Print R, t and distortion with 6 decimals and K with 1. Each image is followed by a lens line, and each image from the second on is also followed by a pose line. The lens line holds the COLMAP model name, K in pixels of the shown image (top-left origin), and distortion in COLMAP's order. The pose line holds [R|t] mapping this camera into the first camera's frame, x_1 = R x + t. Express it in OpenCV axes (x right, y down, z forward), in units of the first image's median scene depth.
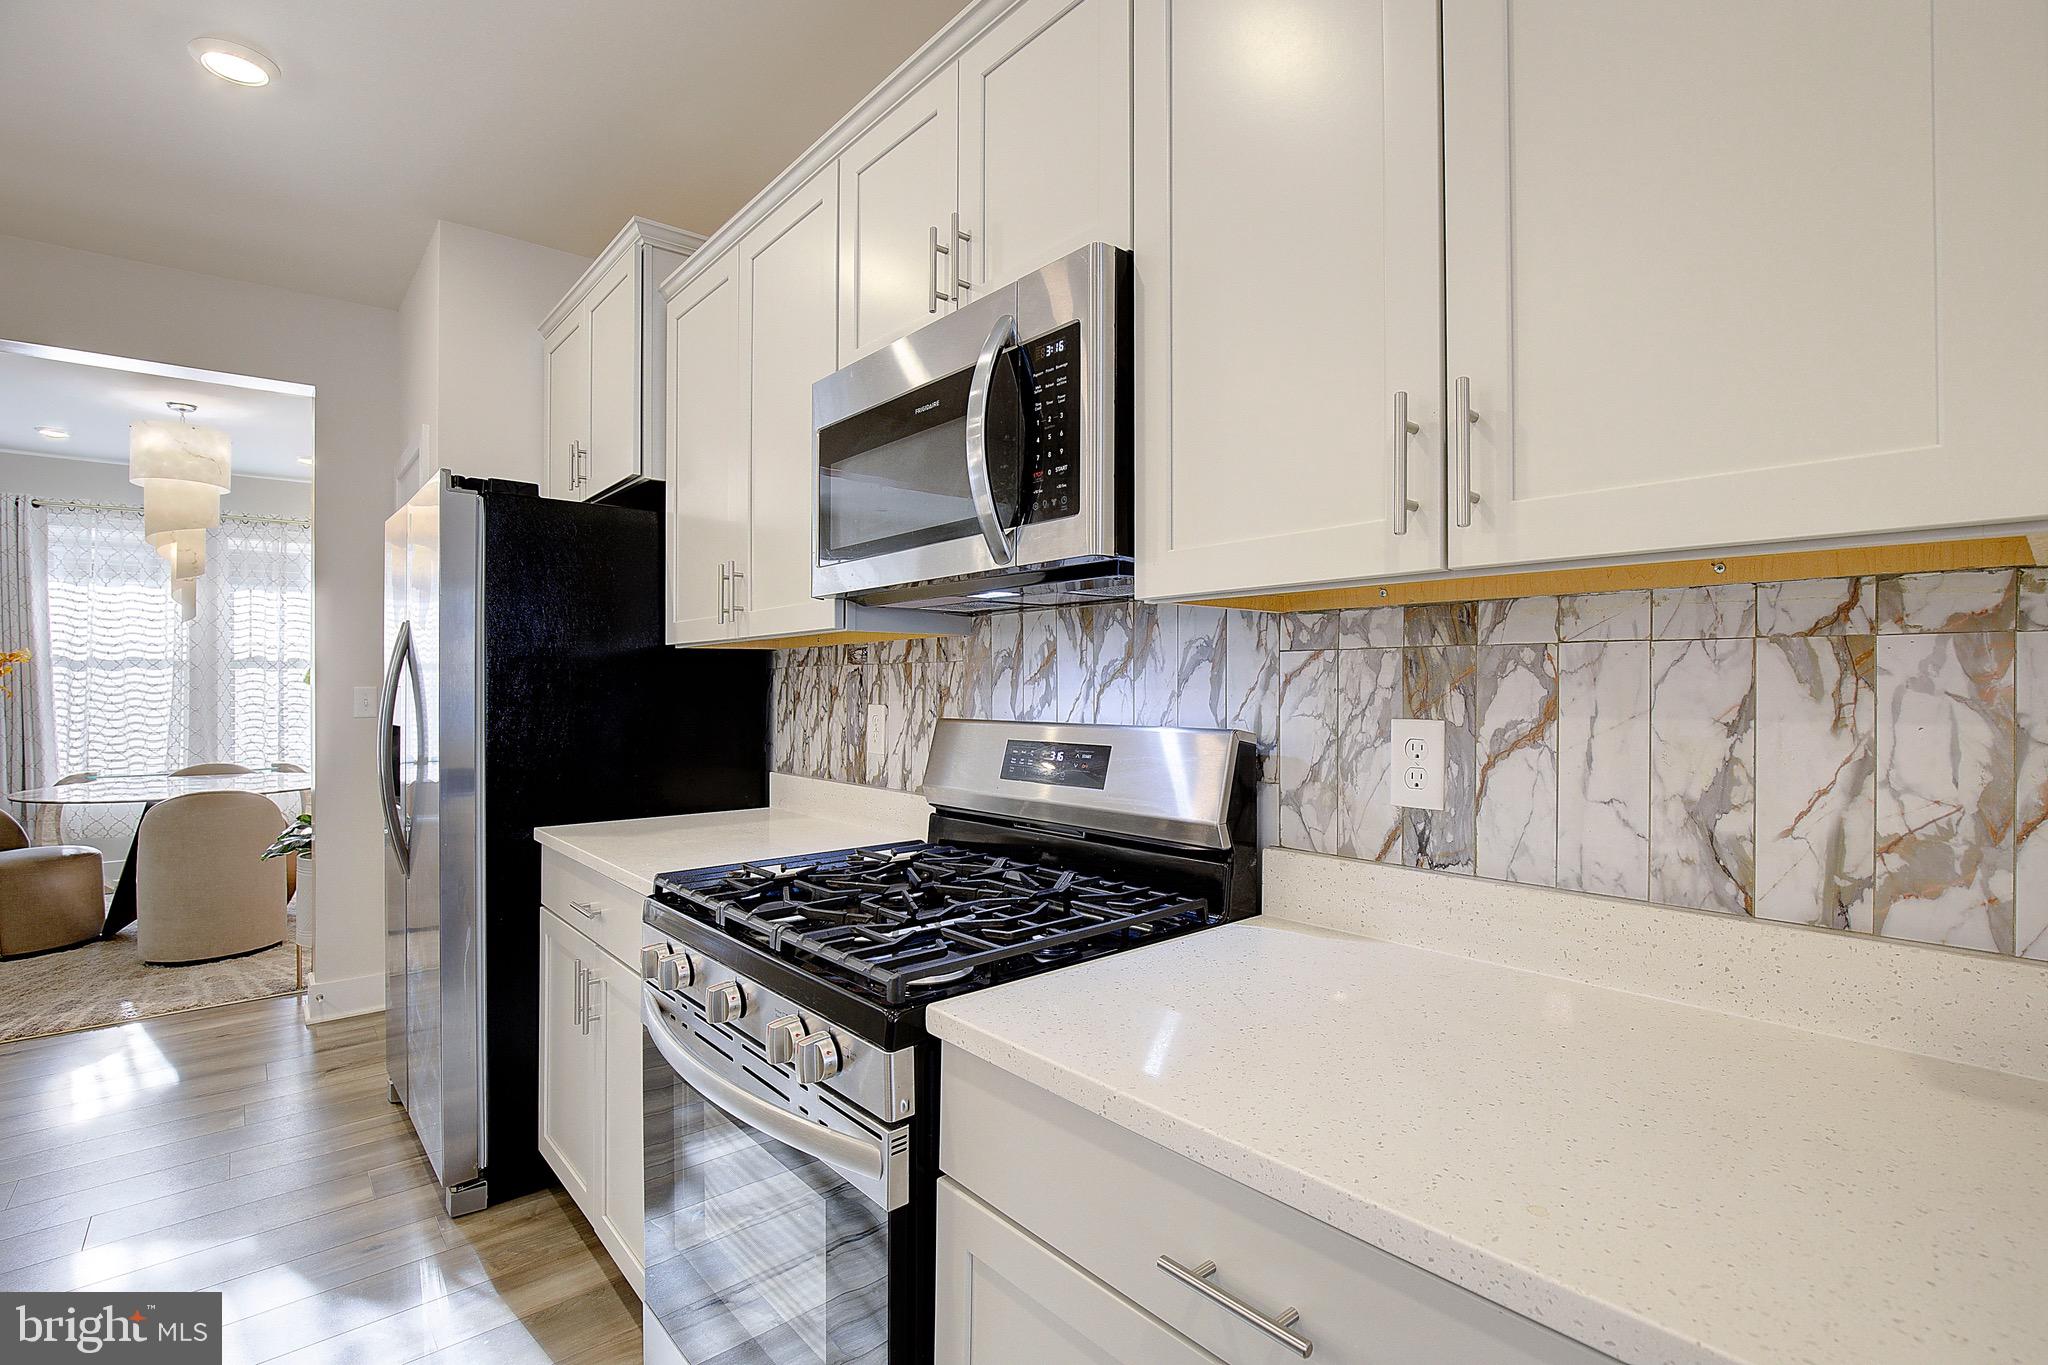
lens RADIAL K [[958.0, 0, 1030.8], [0, 958.0, 689.9], [0, 0, 1]] dist [-0.018626, 0.004815]
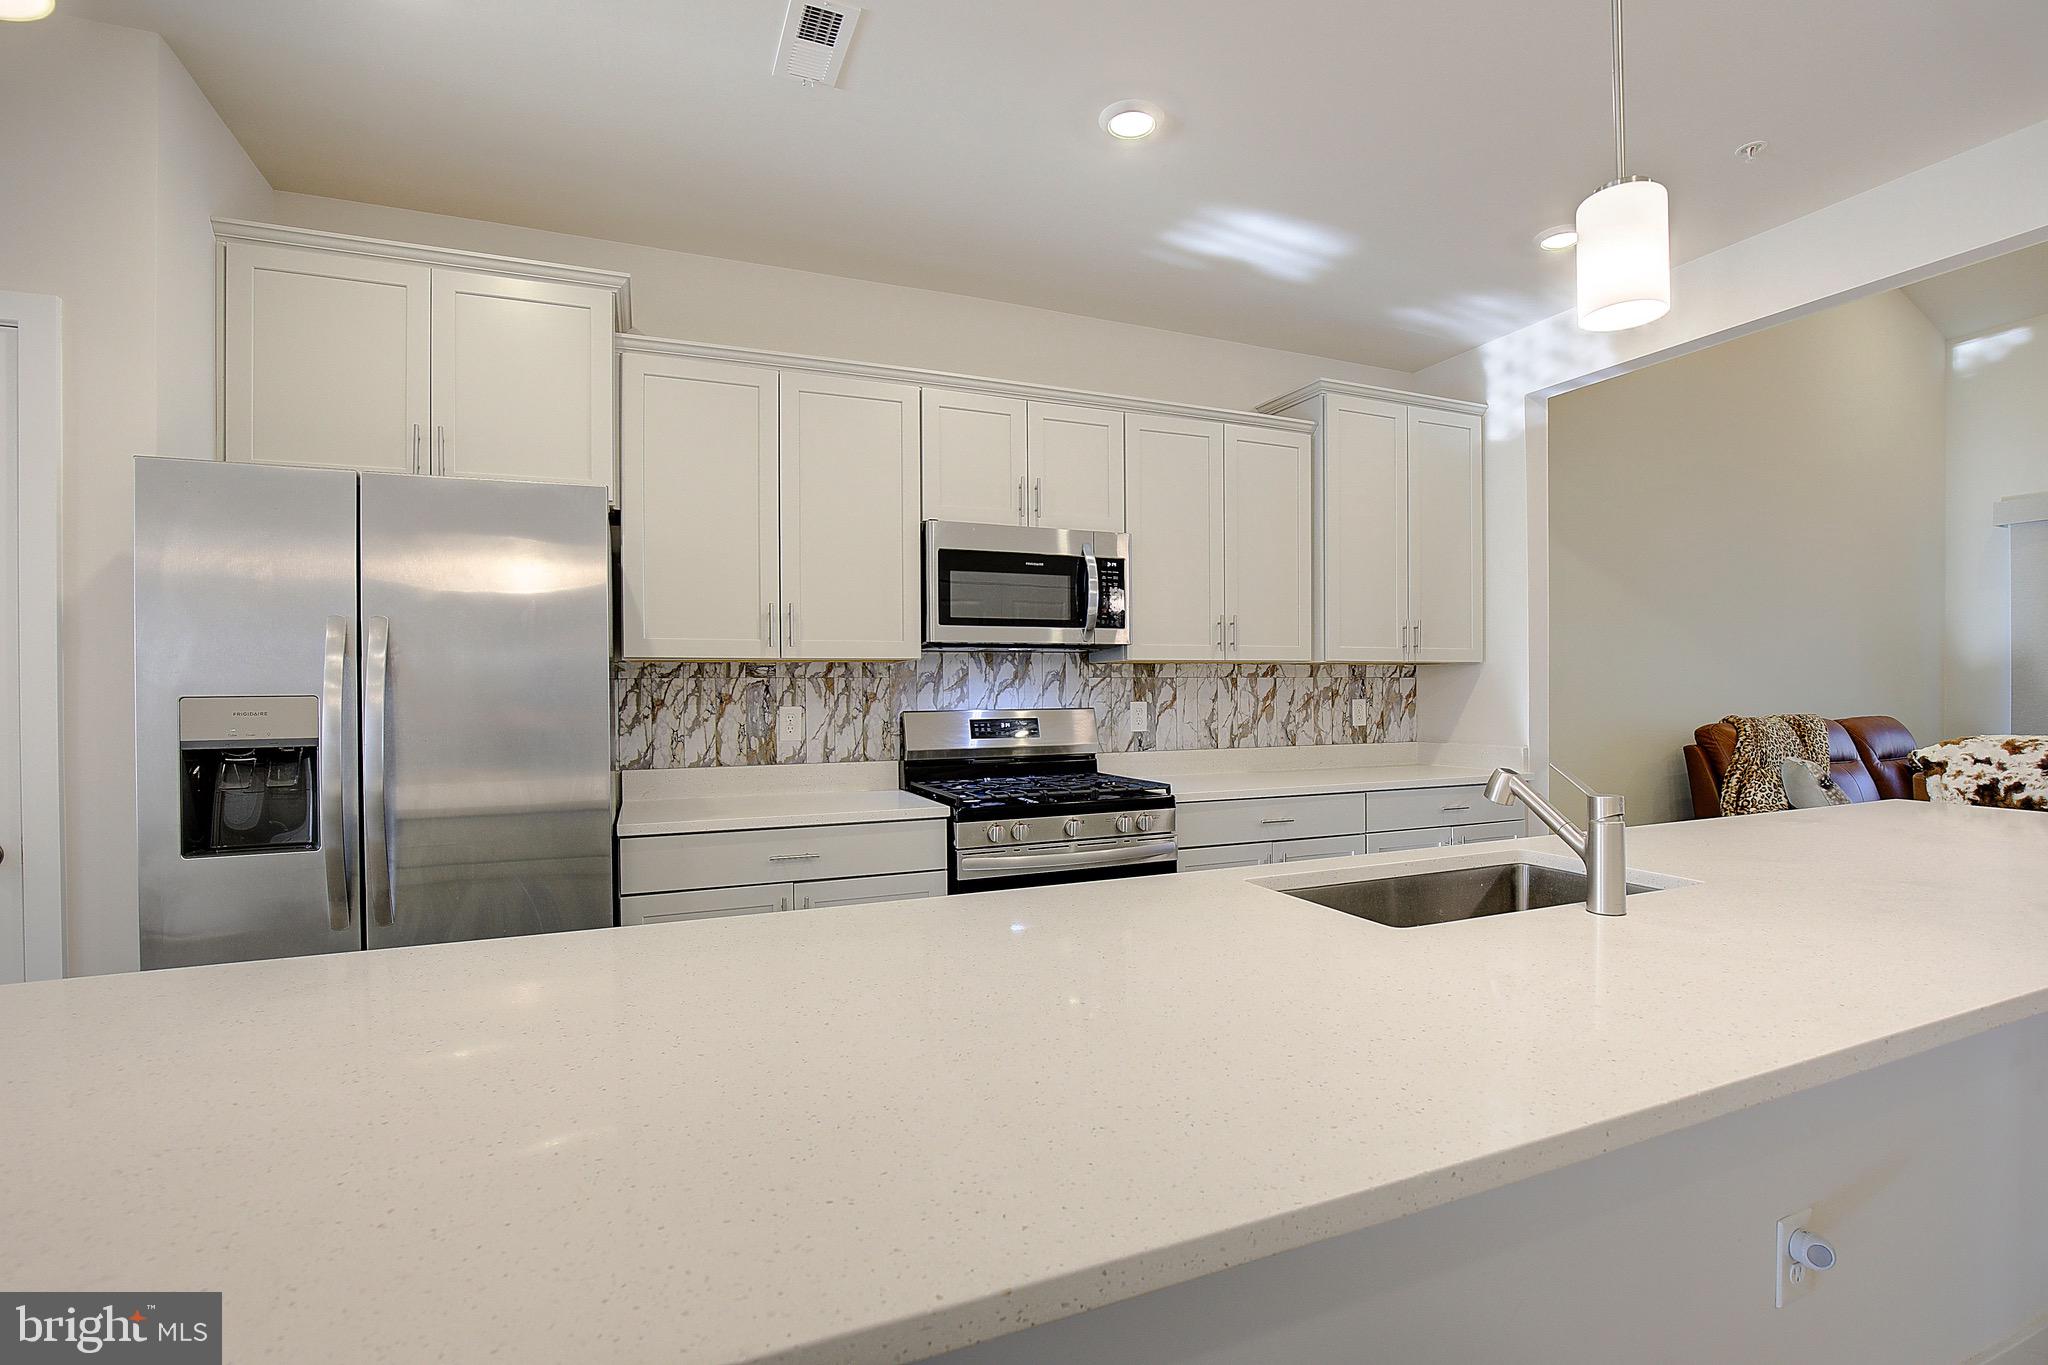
lens RADIAL K [[958.0, 0, 1036.4], [0, 958.0, 694.3], [0, 0, 1]] dist [-0.018626, 0.004815]
pose [[0.306573, -0.005992, 0.951828, -2.348948], [0.011761, 0.999928, 0.002507, -0.003129], [-0.951774, 0.010426, 0.306622, 0.356021]]
